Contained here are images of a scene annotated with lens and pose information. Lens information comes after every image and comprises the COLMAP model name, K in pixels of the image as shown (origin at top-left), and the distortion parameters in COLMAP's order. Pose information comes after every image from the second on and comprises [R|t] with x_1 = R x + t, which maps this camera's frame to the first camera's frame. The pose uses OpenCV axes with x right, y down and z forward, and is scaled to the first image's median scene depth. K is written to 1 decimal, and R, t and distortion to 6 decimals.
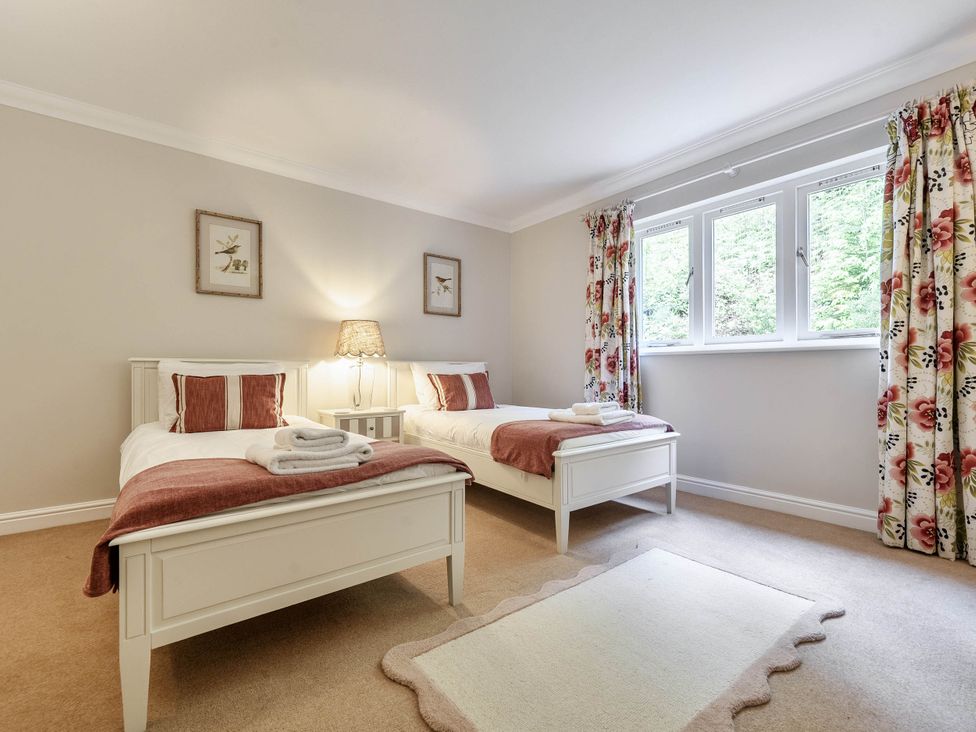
lens RADIAL K [[449.3, 0, 483.7], [0, 449.3, 368.3], [0, 0, 1]] dist [0.002303, 0.000035]
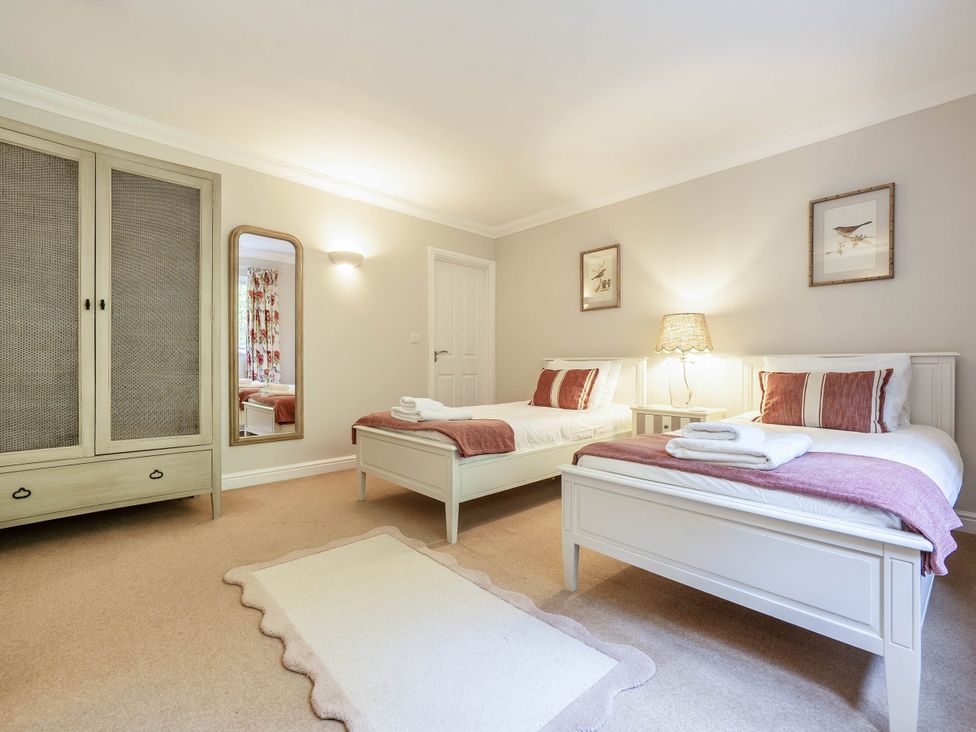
lens RADIAL K [[449.3, 0, 485.7], [0, 449.3, 366.9], [0, 0, 1]] dist [0.002303, 0.000035]
pose [[0.063333, 0.003837, -0.997985, 0.710297], [0.002095, 0.999990, 0.003978, 0.000418], [0.997990, -0.002343, 0.063325, 0.574973]]
